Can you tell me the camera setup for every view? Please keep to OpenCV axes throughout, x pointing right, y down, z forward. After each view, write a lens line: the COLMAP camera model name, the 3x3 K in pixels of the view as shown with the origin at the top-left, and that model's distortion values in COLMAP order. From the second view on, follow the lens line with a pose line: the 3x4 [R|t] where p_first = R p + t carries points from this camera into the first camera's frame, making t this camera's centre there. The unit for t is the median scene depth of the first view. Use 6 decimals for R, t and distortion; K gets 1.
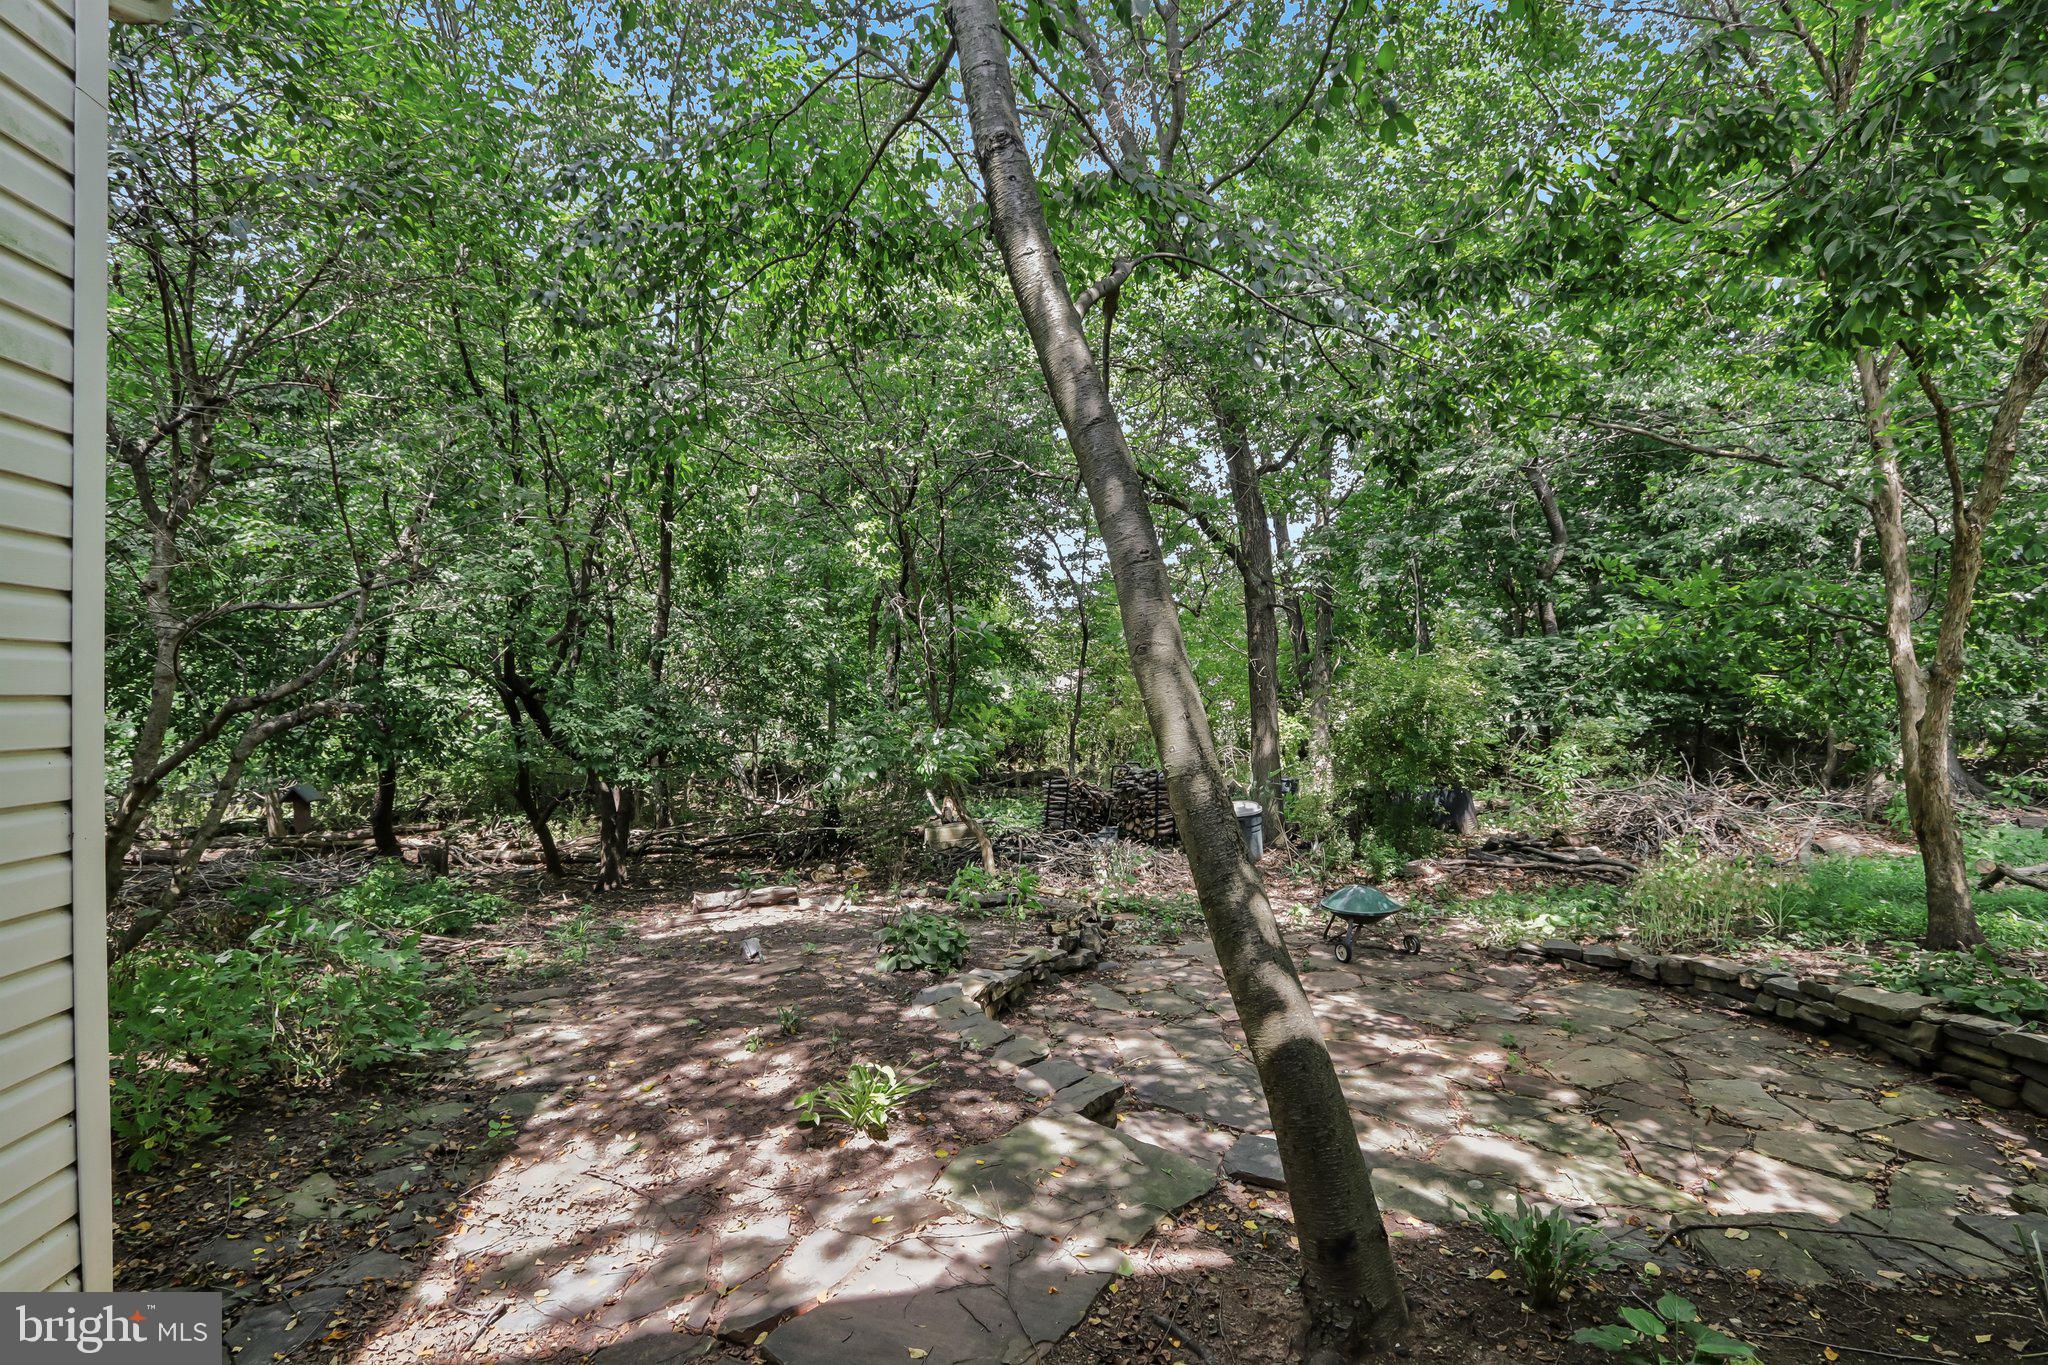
lens RADIAL K [[960.6, 0, 1020.0], [0, 960.6, 686.7], [0, 0, 1]] dist [-0.012445, 0.000786]
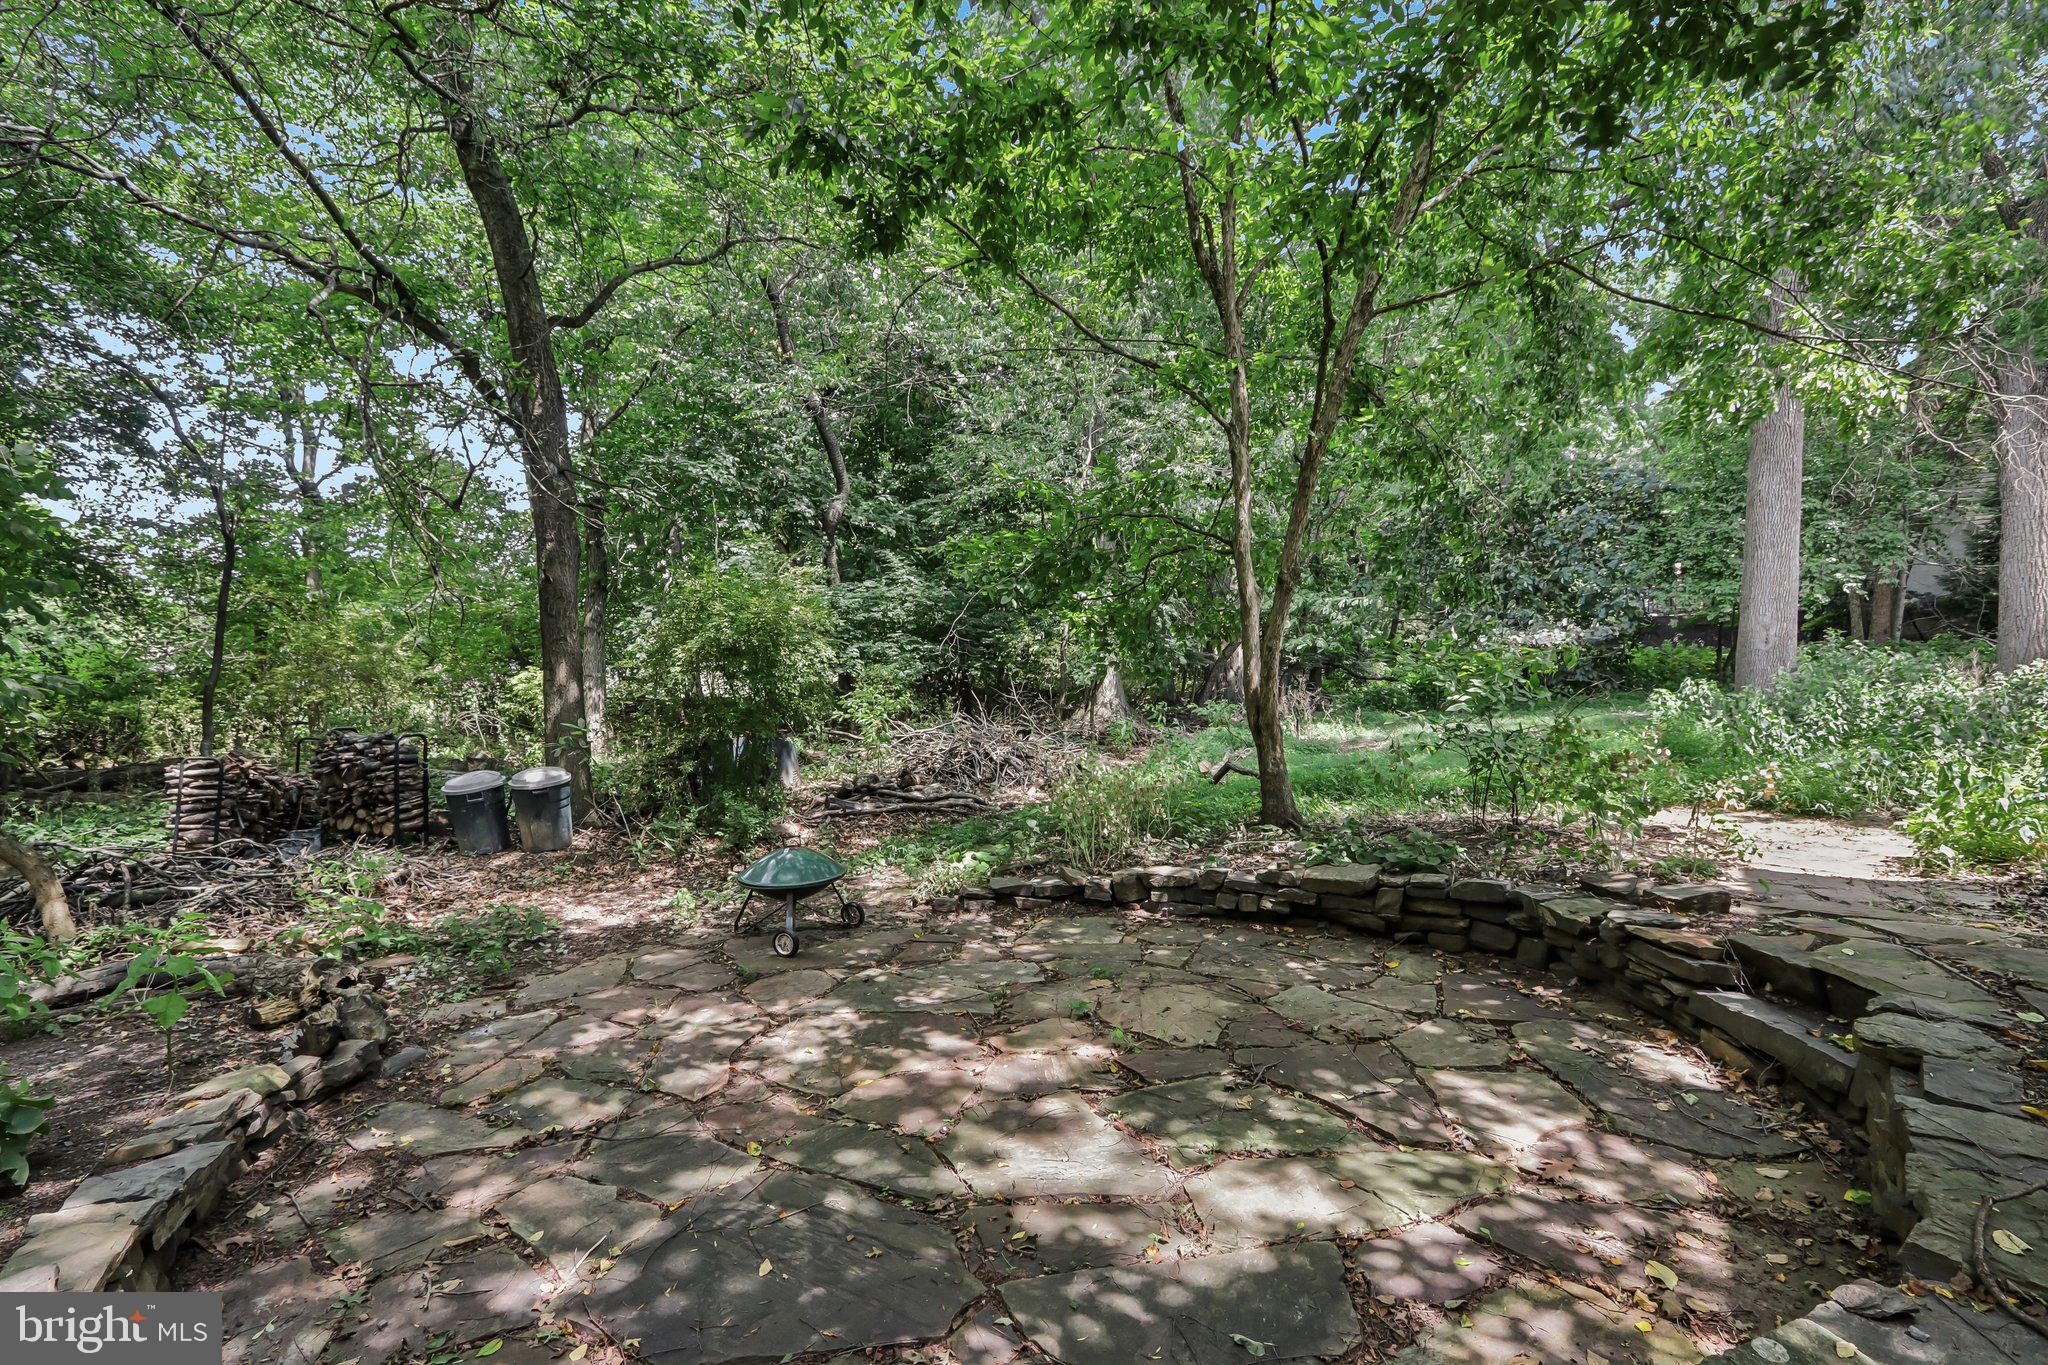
lens RADIAL K [[960.6, 0, 1019.5], [0, 960.6, 668.5], [0, 0, 1]] dist [-0.012445, 0.000786]
pose [[0.702628, -0.007805, 0.711514, -0.028668], [0.009649, 0.999952, 0.001441, 0.050338], [-0.711491, 0.005853, 0.702670, 0.252957]]
